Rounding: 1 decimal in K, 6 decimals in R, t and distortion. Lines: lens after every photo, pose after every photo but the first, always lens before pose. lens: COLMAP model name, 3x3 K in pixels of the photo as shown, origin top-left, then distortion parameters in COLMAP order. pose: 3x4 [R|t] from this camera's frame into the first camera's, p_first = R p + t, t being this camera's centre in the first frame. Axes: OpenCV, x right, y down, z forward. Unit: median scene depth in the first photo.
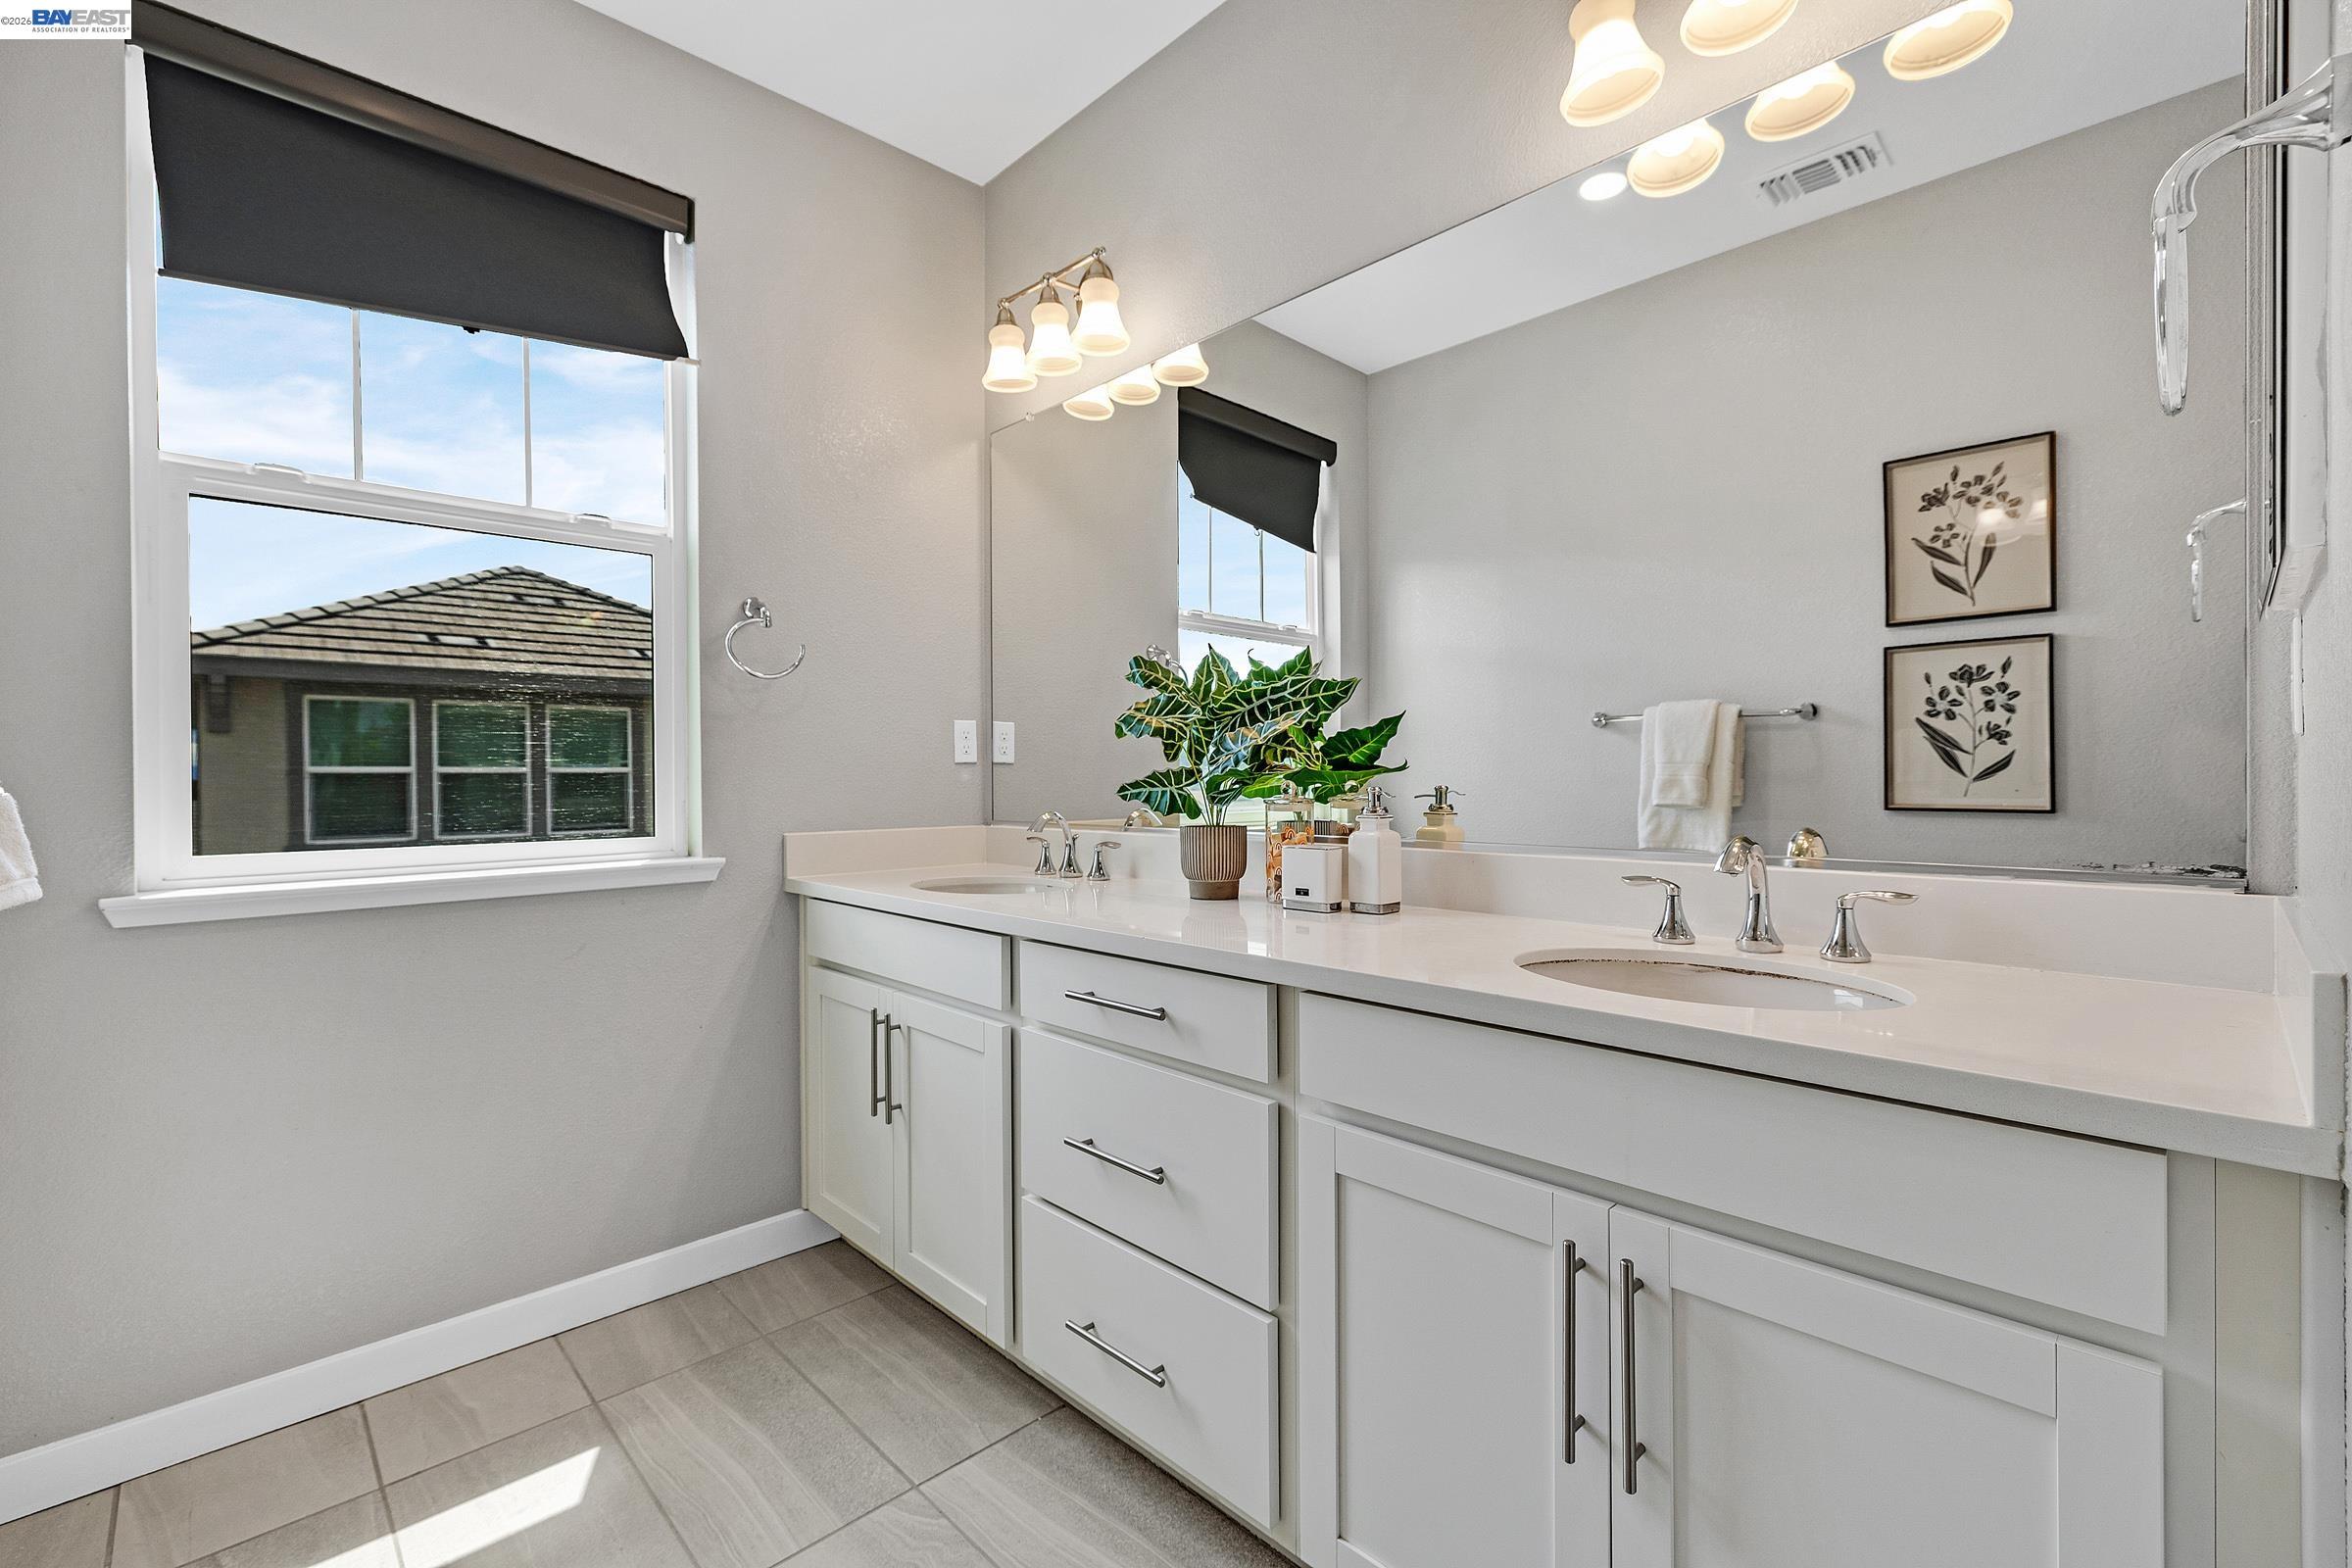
lens RADIAL K [[1008.7, 0, 1186.1], [0, 1008.7, 788.9], [0, 0, 1]] dist [-0.001204, -0.000378]
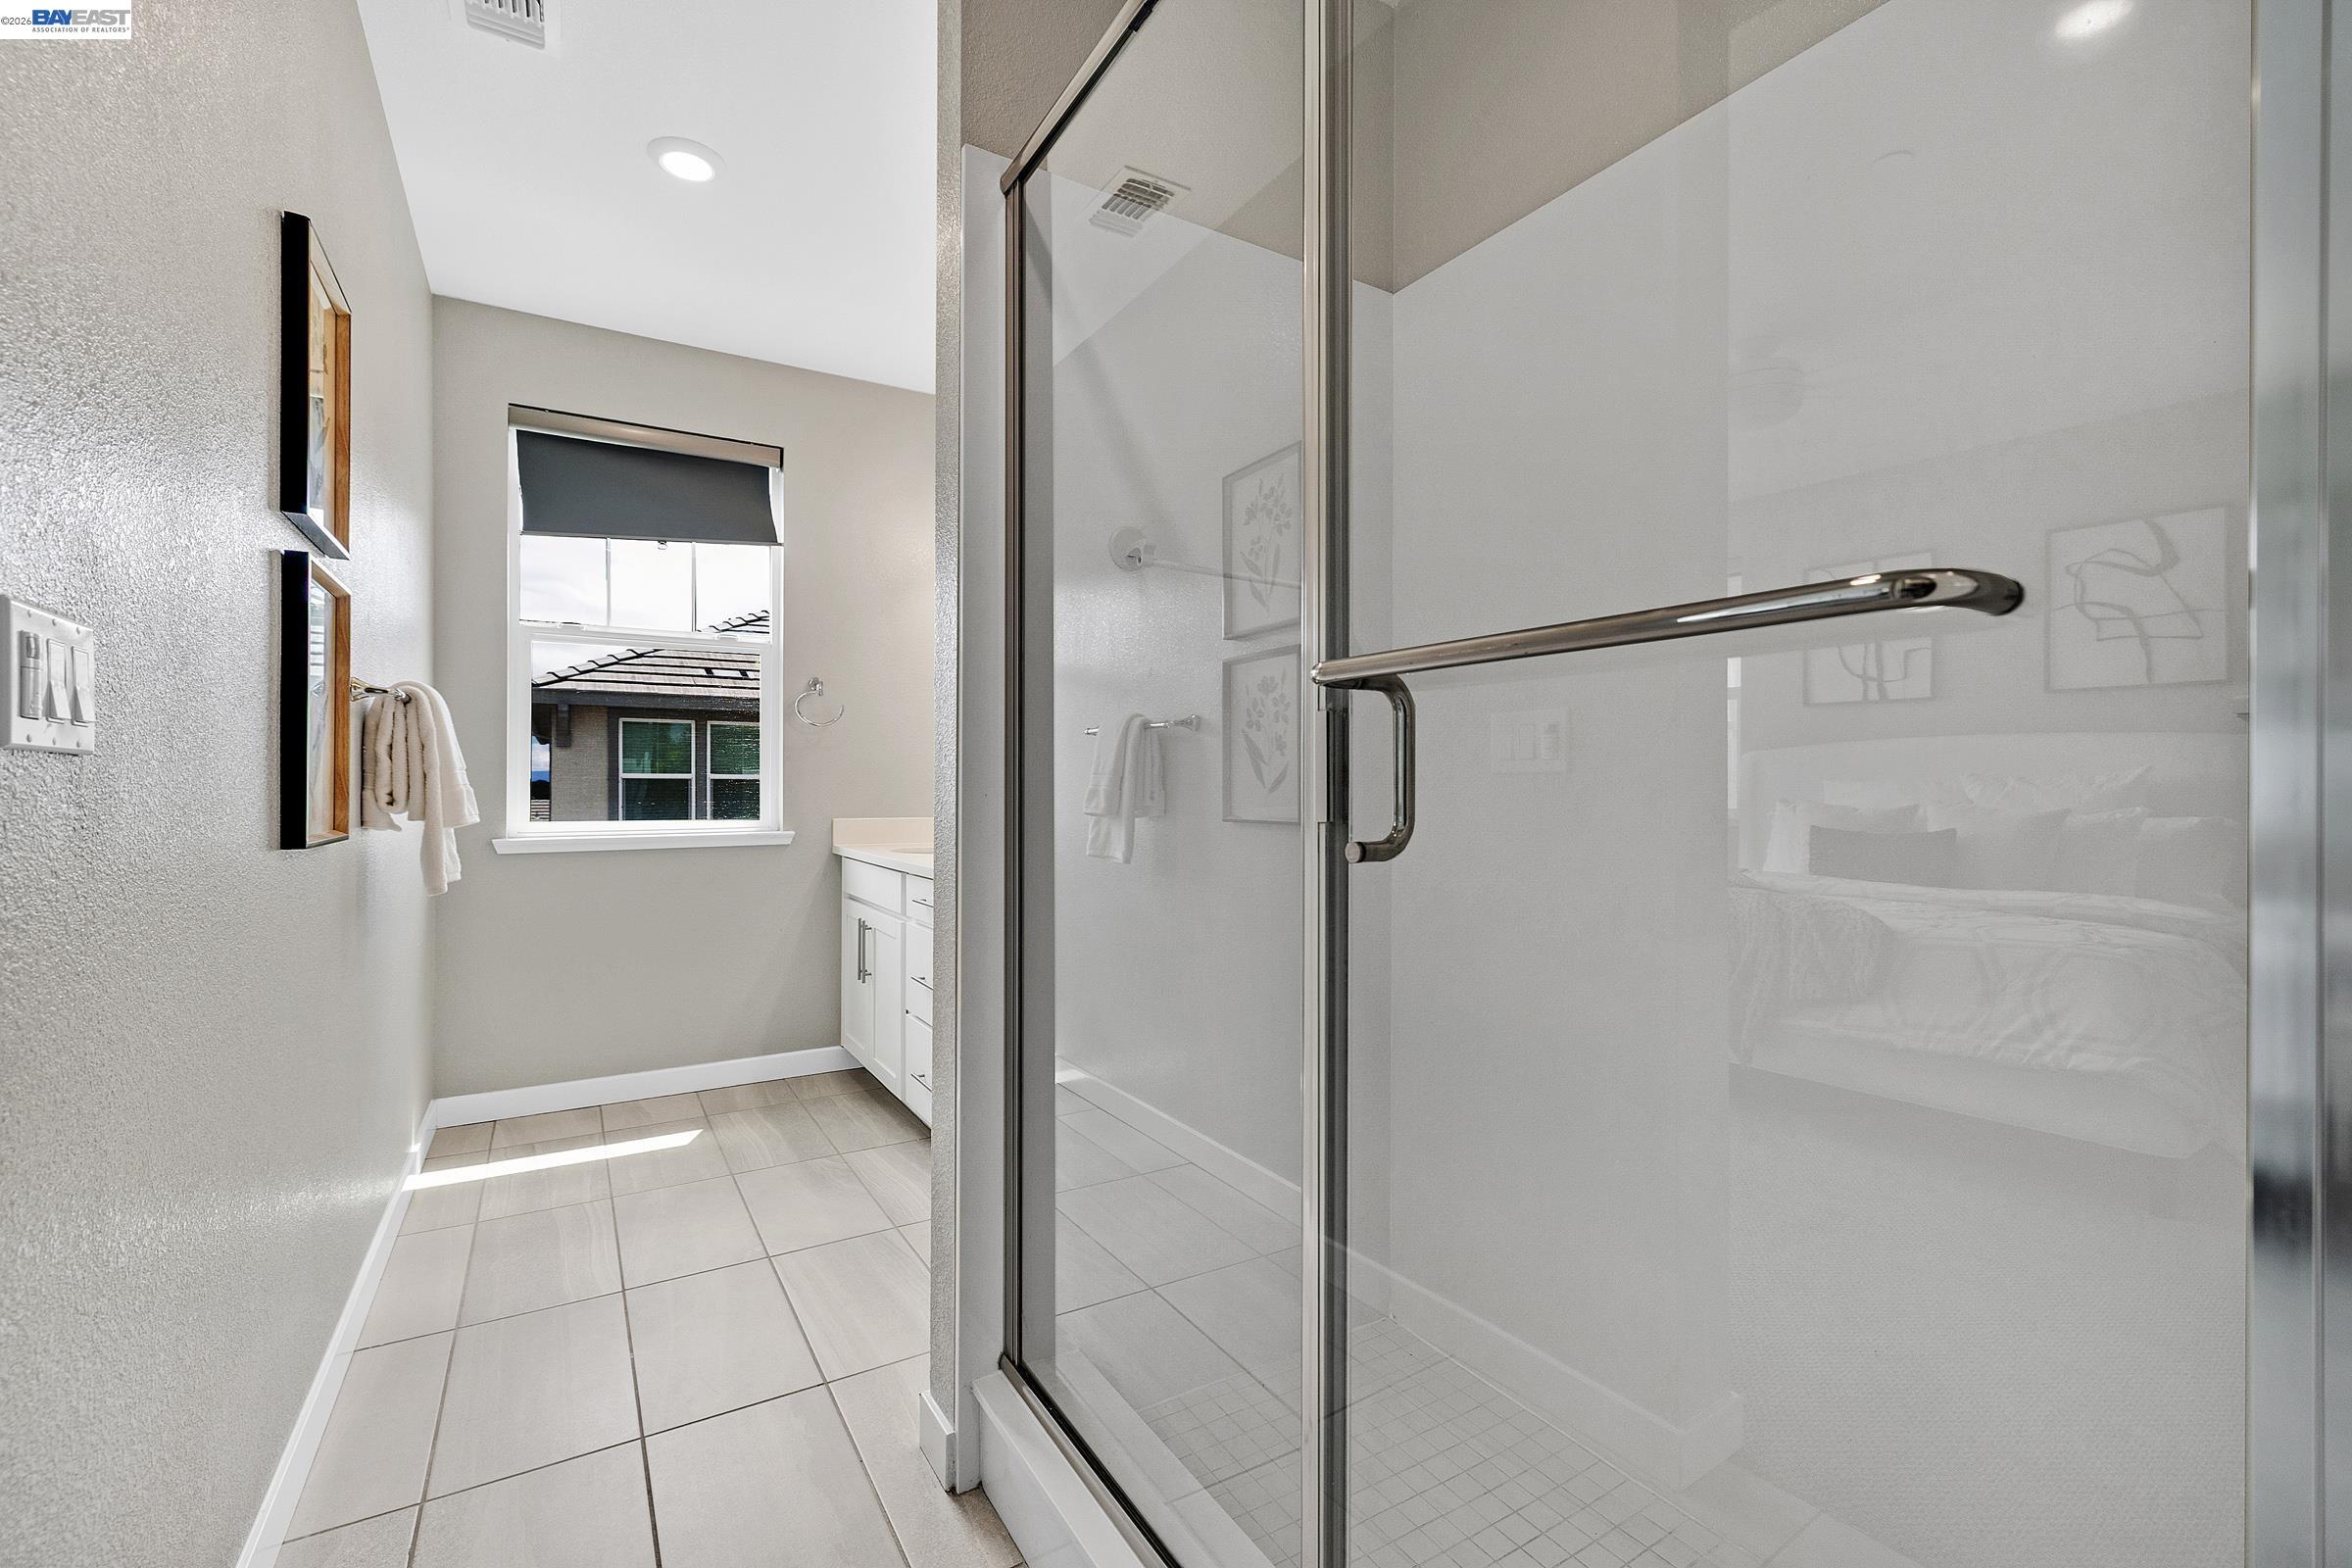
lens RADIAL K [[1008.7, 0, 1185.8], [0, 1008.7, 793.5], [0, 0, 1]] dist [-0.001204, -0.000378]
pose [[0.976520, 0.010521, -0.215170, 0.488033], [-0.011684, 0.999923, -0.004134, 0.002935], [0.215110, 0.006551, 0.976568, -0.462188]]
